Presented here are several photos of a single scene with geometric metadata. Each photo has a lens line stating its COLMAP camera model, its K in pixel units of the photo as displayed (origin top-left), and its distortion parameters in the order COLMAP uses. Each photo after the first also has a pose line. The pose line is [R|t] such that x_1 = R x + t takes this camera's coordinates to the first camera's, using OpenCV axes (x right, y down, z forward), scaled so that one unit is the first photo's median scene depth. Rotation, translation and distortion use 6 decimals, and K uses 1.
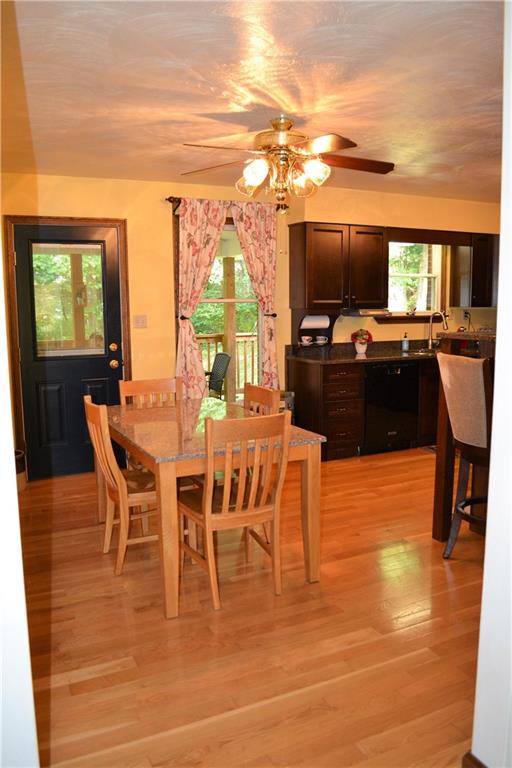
lens RADIAL K [[611.9, 0, 259.6], [0, 611.9, 386.7], [0, 0, 1]] dist [-0.084771, 0.016101]
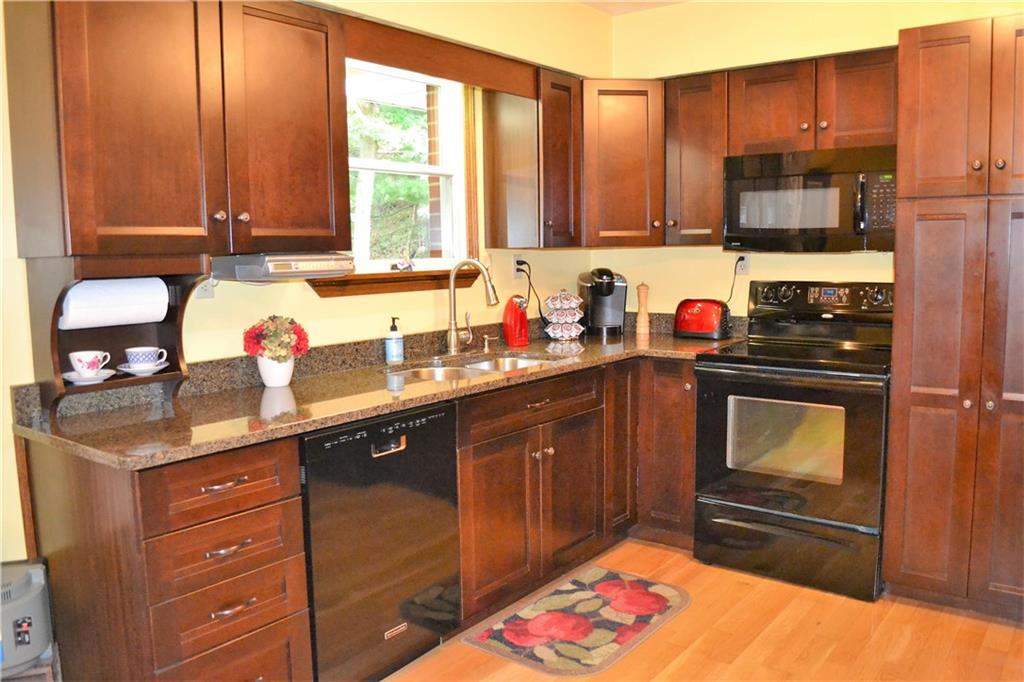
lens RADIAL K [[815.9, 0, 512.5], [0, 815.9, 344.2], [0, 0, 1]] dist [-0.084771, 0.016101]
pose [[0.893930, -0.057260, 0.444534, 0.092923], [0.069102, 0.997555, -0.010464, -0.070877], [-0.442848, 0.040072, 0.895701, 0.592950]]
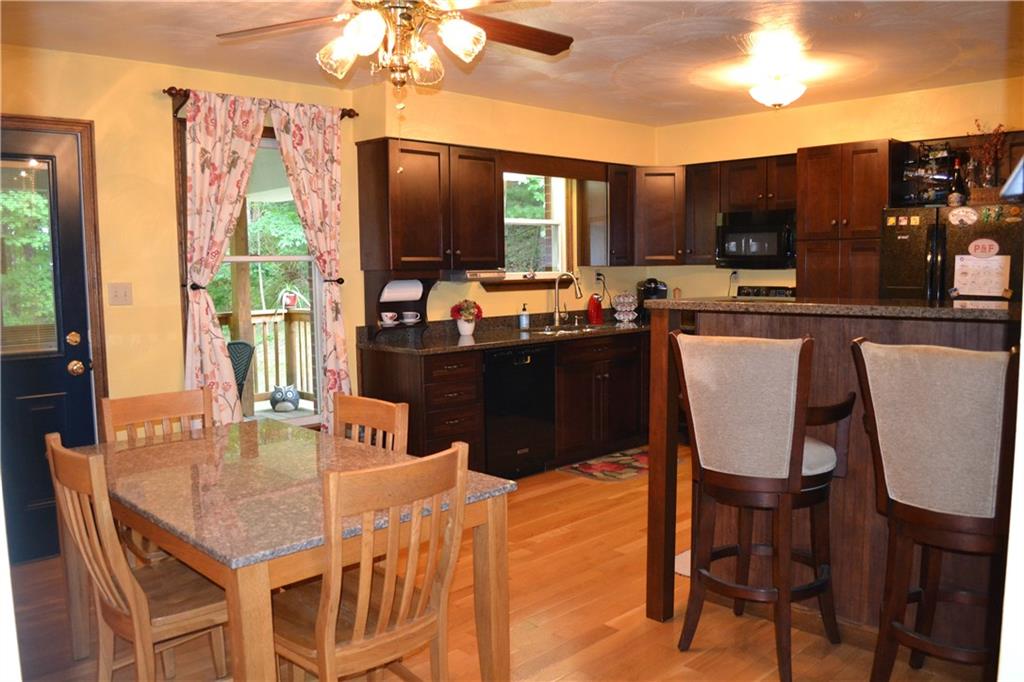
lens RADIAL K [[815.9, 0, 511.7], [0, 815.9, 344.4], [0, 0, 1]] dist [-0.084771, 0.016101]
pose [[0.951428, -0.035082, 0.305866, -0.069145], [0.048129, 0.998220, -0.035216, -0.011599], [-0.304087, 0.048227, 0.951423, 0.137514]]
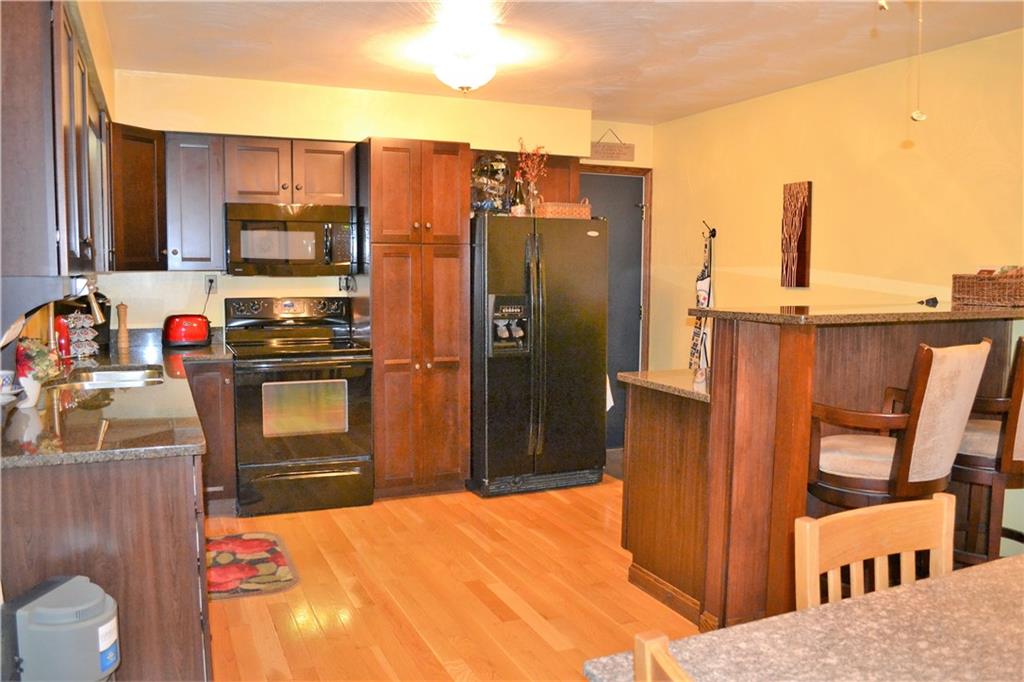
lens RADIAL K [[815.9, 0, 509.2], [0, 815.9, 343.7], [0, 0, 1]] dist [-0.084771, 0.016101]
pose [[0.035966, -0.084843, 0.995745, -0.285909], [0.129725, 0.988356, 0.079528, -0.098904], [-0.990898, 0.126313, 0.046553, 0.777674]]
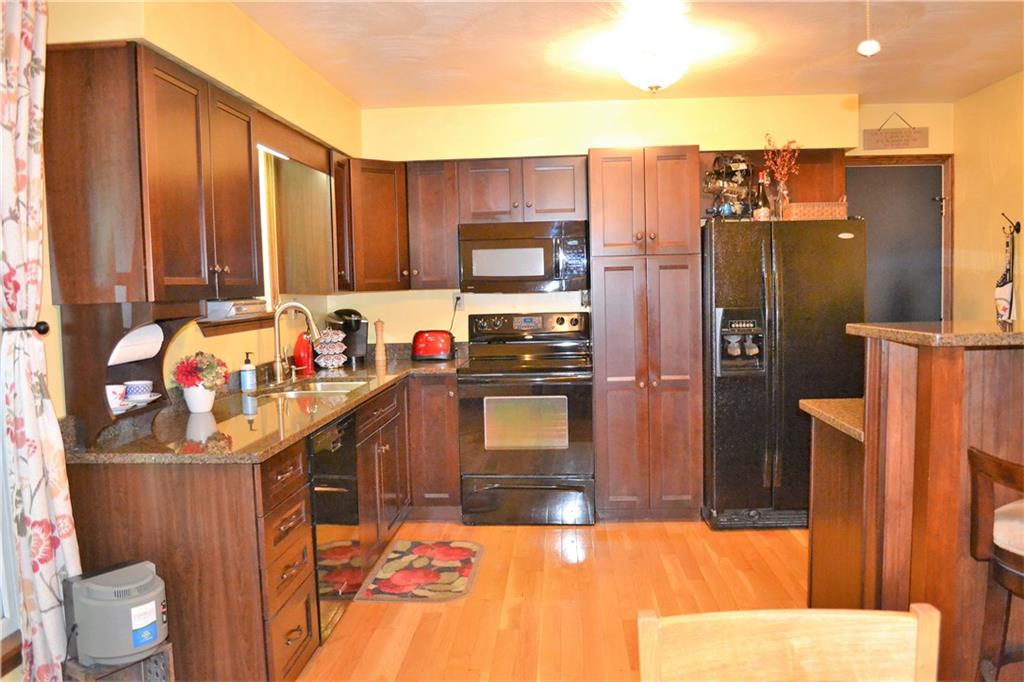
lens RADIAL K [[815.9, 0, 511.5], [0, 815.9, 343.9], [0, 0, 1]] dist [-0.084771, 0.016101]
pose [[0.492736, -0.069176, 0.867425, -0.204687], [0.139567, 0.990213, -0.000312, -0.077630], [-0.858913, 0.121218, 0.497568, 0.616297]]
